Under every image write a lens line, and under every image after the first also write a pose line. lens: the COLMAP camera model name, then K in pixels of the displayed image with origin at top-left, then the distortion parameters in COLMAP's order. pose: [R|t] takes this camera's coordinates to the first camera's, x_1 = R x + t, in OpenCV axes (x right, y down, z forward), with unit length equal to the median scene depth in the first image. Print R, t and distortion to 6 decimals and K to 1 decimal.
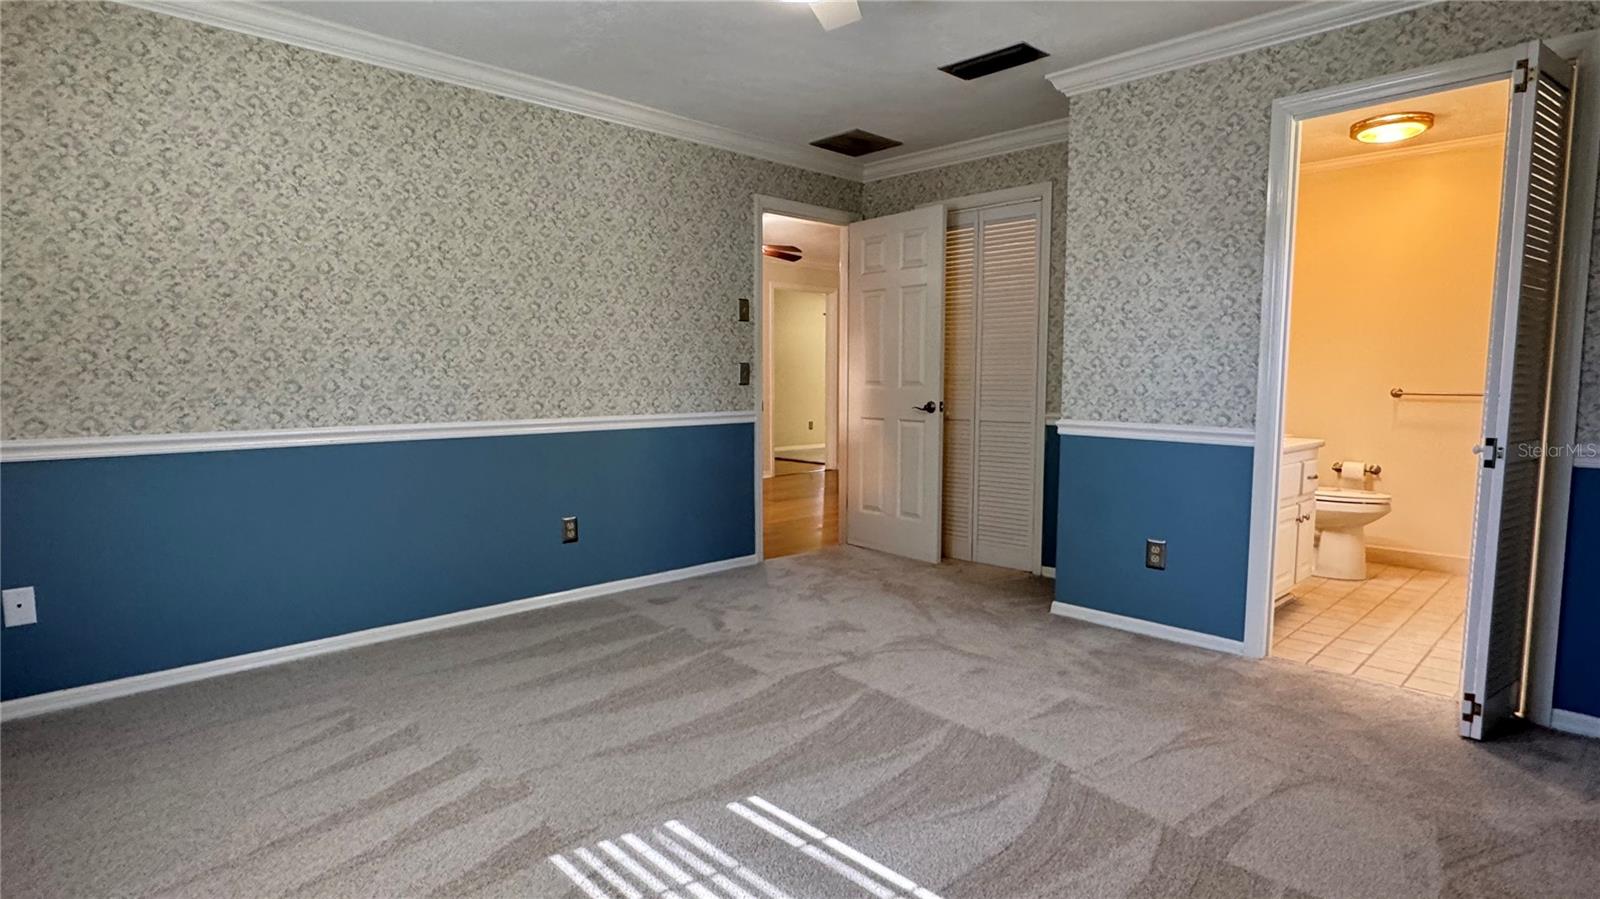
lens RADIAL K [[838.0, 0, 800.0], [0, 838.0, 449.5], [0, 0, 1]] dist [0.000890, 0.000289]
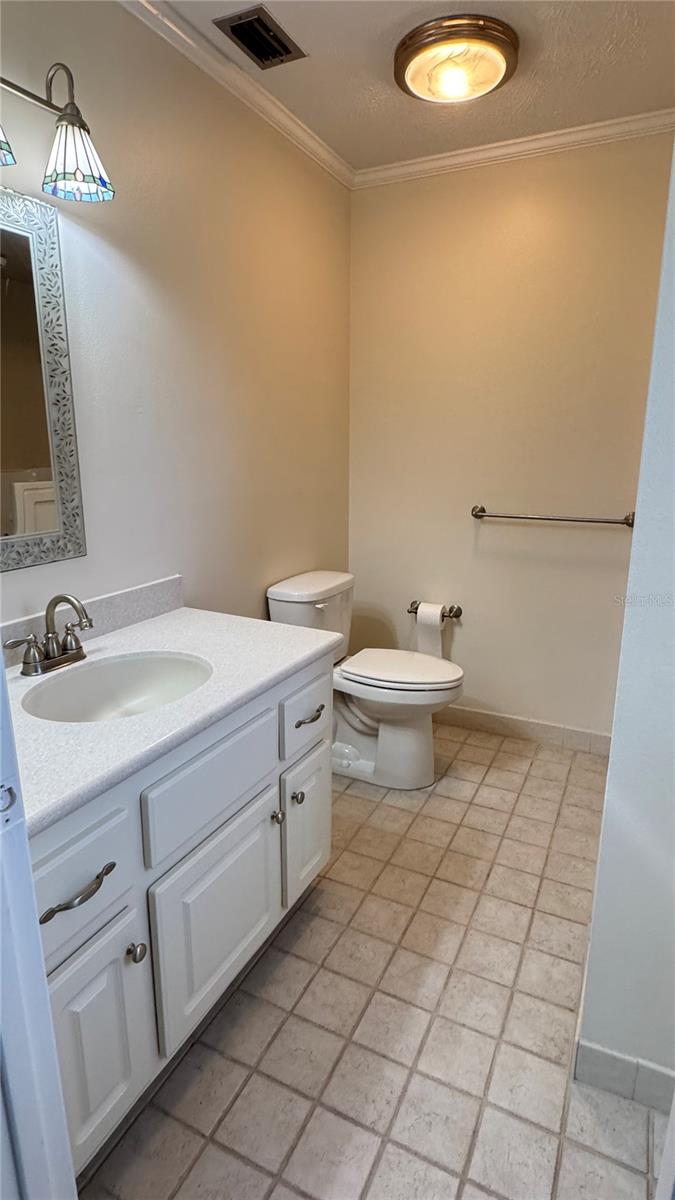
lens RADIAL K [[628.5, 0, 337.5], [0, 628.5, 600.0], [0, 0, 1]] dist [0.000890, 0.000289]
pose [[0.944070, -0.078583, 0.320245, 0.416055], [0.028361, 0.986940, 0.158570, -0.083239], [-0.328524, -0.140619, 0.933969, 0.519369]]
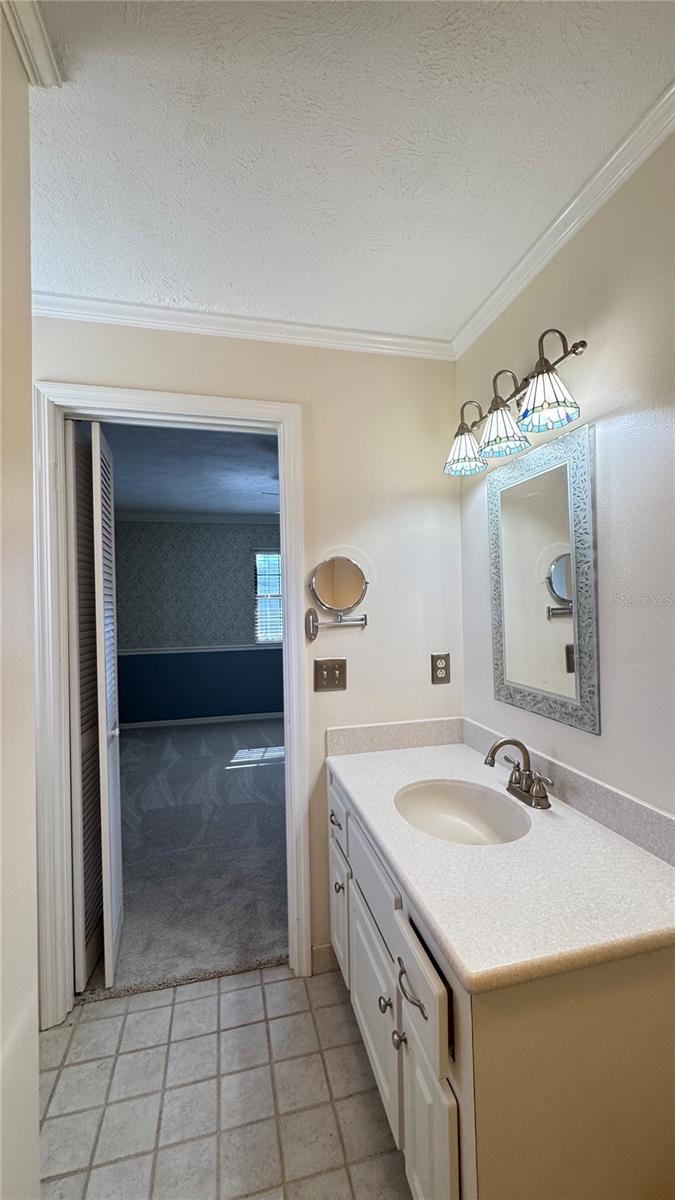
lens RADIAL K [[478.6, 0, 337.5], [0, 478.6, 600.0], [0, 0, 1]] dist [-0.000474, -0.000027]
pose [[-0.512248, 0.010328, -0.858776, 0.682127], [-0.059323, 0.997114, 0.047378, -0.131863], [0.856786, 0.075215, -0.510157, 0.880849]]
